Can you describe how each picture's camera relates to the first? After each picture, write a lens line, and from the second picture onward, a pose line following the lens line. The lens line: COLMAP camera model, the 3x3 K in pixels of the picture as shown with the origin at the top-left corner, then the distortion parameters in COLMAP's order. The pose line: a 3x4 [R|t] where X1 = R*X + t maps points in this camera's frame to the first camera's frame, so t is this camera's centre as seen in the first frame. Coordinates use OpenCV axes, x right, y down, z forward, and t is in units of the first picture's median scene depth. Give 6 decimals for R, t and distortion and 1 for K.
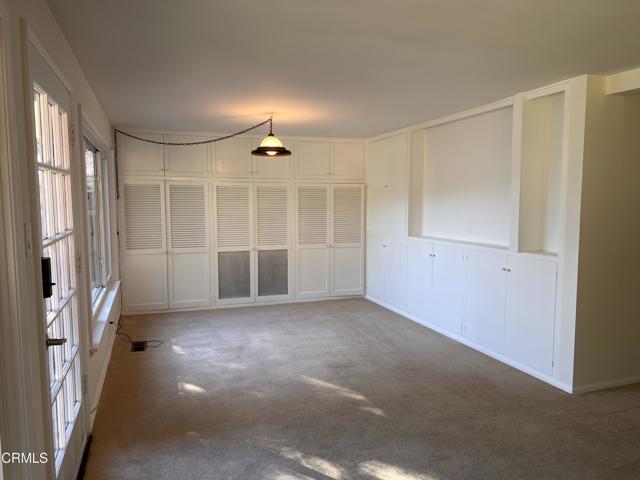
lens RADIAL K [[481.8, 0, 318.7], [0, 481.8, 241.7], [0, 0, 1]] dist [0.005726, 0.000843]
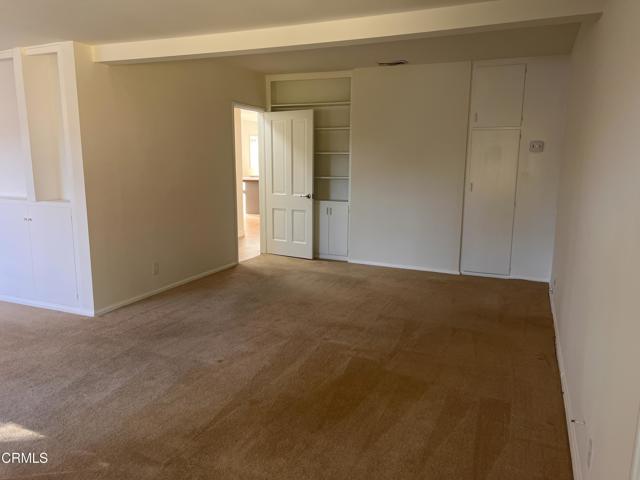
lens RADIAL K [[481.8, 0, 318.7], [0, 481.8, 241.7], [0, 0, 1]] dist [0.005726, 0.000843]
pose [[0.677485, -0.116845, 0.726197, 0.054293], [0.059289, 0.992764, 0.104423, 0.037593], [-0.733144, -0.027690, 0.679510, -0.196470]]
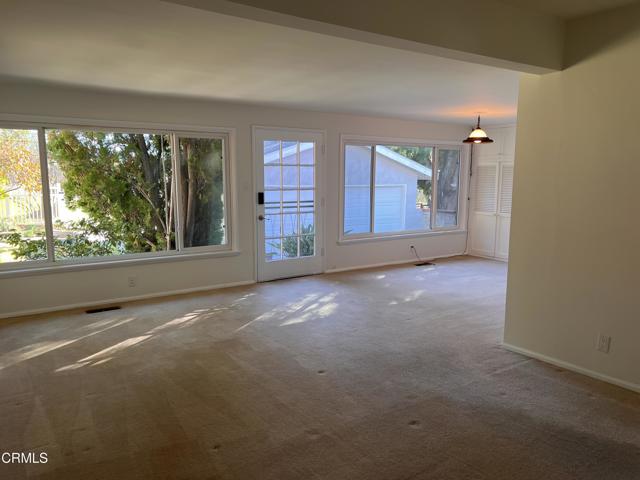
lens RADIAL K [[481.8, 0, 318.7], [0, 481.8, 241.7], [0, 0, 1]] dist [0.005726, 0.000843]
pose [[0.256964, 0.133494, -0.957157, 1.375145], [-0.094122, 0.989162, 0.112689, -0.015956], [0.961827, 0.061133, 0.266744, 0.255082]]
